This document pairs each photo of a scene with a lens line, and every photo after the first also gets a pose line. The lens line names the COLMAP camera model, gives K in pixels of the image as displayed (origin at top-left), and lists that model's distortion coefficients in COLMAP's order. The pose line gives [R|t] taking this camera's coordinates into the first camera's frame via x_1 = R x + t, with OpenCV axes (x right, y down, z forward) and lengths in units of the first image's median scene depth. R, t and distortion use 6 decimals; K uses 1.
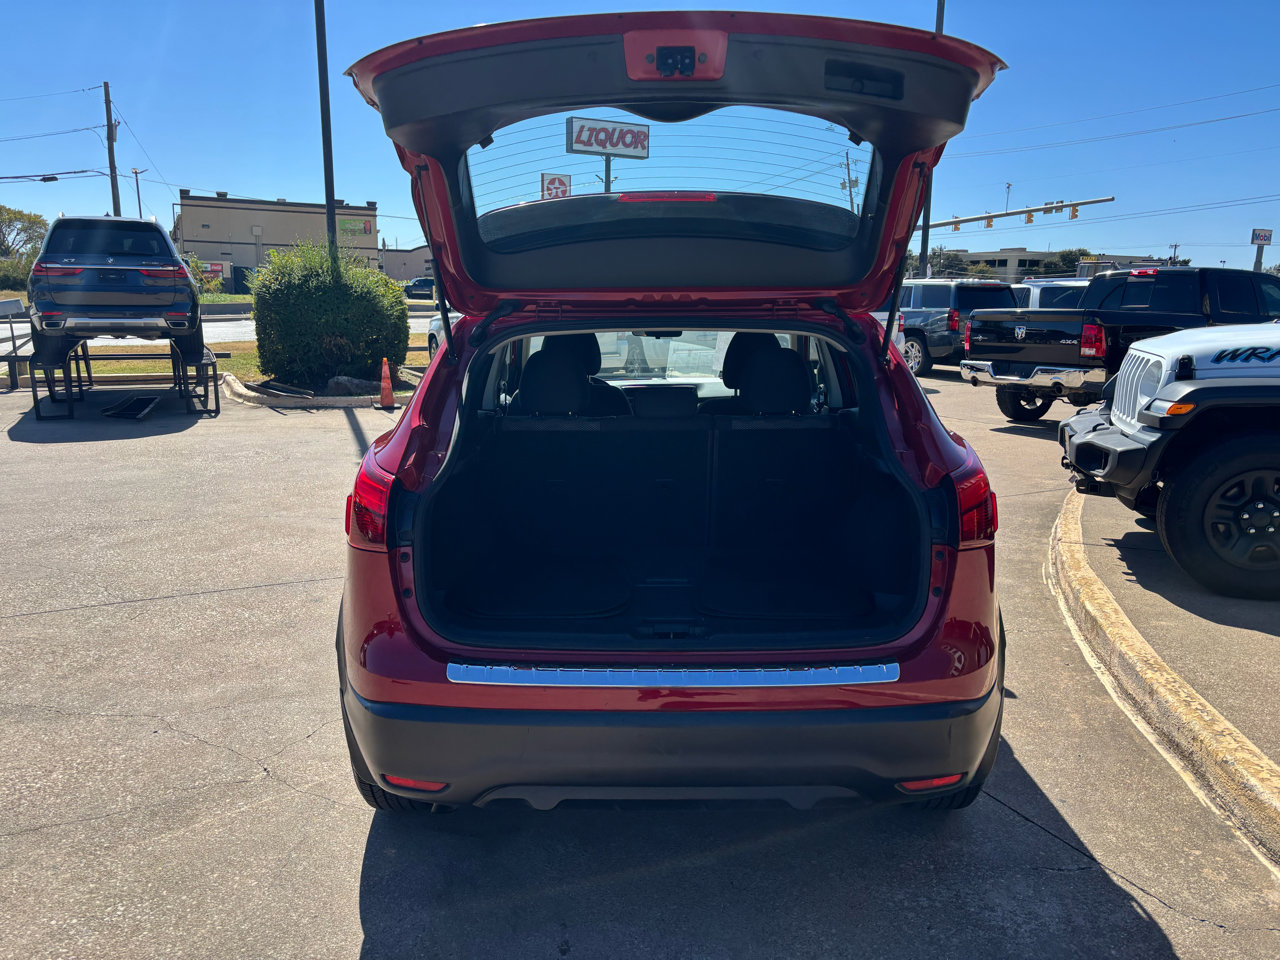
lens RADIAL K [[993.0, 0, 644.9], [0, 993.0, 481.9], [0, 0, 1]] dist [0.039805, -0.035375]
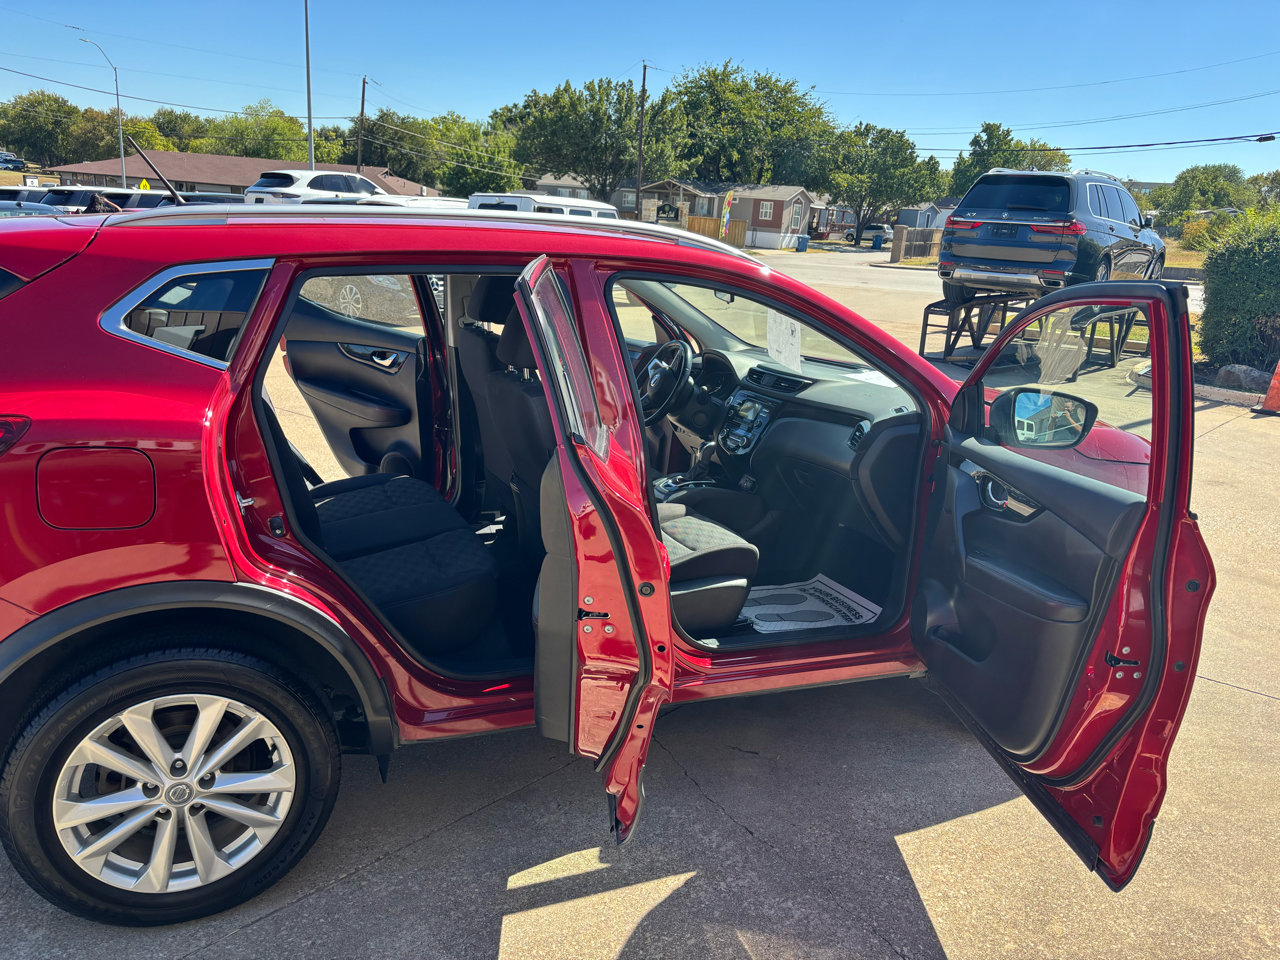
lens RADIAL K [[986.3, 0, 649.2], [0, 986.3, 480.0], [0, 0, 1]] dist [0.024202, -0.008469]
pose [[0.392625, 0.255059, -0.883623, 0.680565], [-0.226385, 0.958016, 0.175942, -0.137666], [0.891401, 0.130960, 0.433883, 0.651434]]
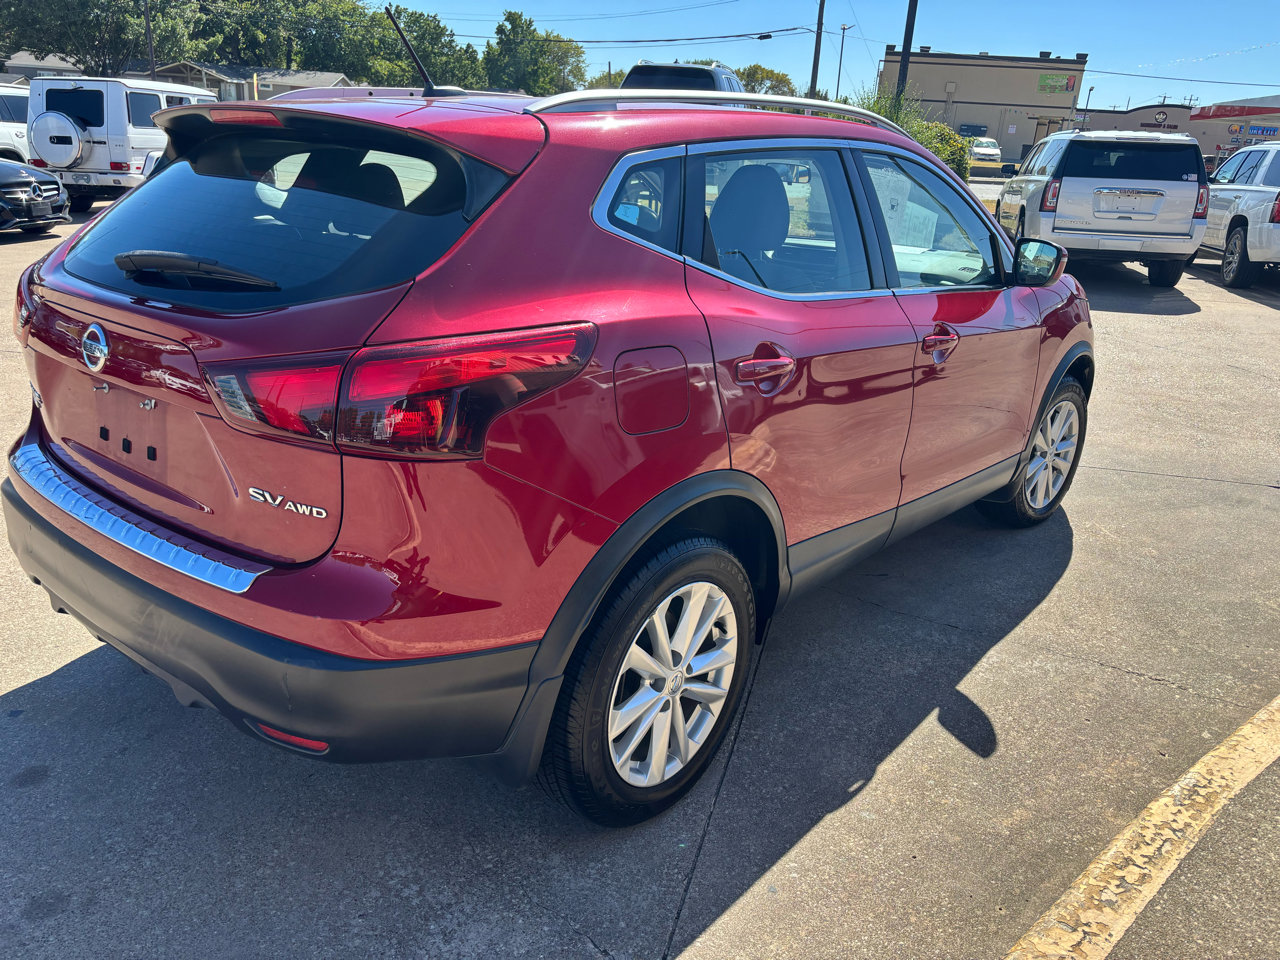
lens RADIAL K [[986.2, 0, 640.0], [0, 986.2, 480.0], [0, 0, 1]] dist [0.074242, -0.091365]
pose [[0.770340, 0.240135, -0.590687, 0.456316], [-0.164937, 0.969889, 0.179194, -0.038411], [0.615932, -0.040614, 0.786752, 0.284257]]
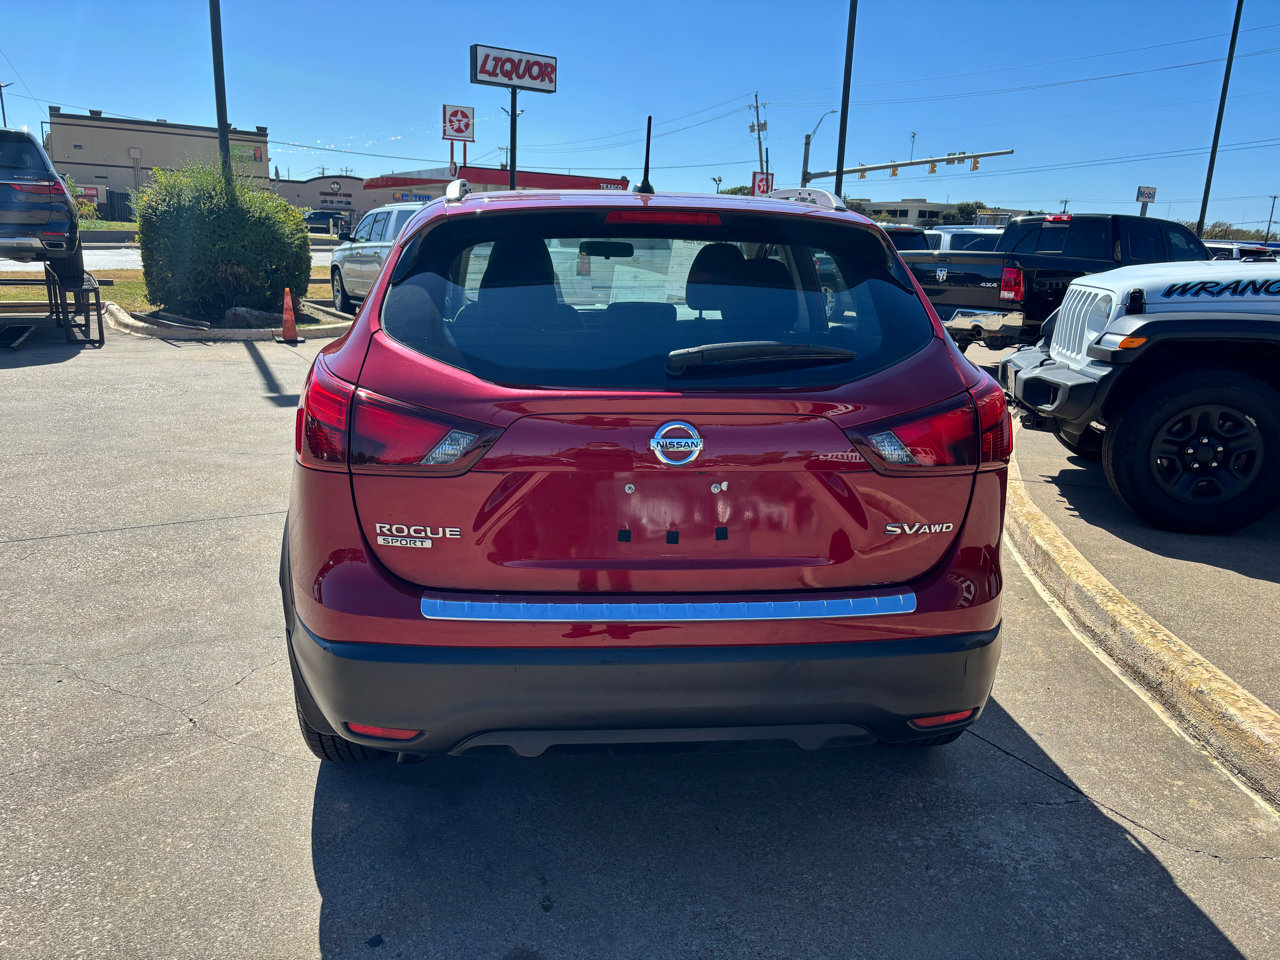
lens RADIAL K [[993.9, 0, 642.8], [0, 993.9, 478.8], [0, 0, 1]] dist [0.040491, -0.037803]
pose [[0.995459, 0.002285, 0.095165, -0.042860], [-0.007143, 0.998686, 0.050739, 0.014936], [-0.094924, -0.051188, 0.994168, 0.051318]]
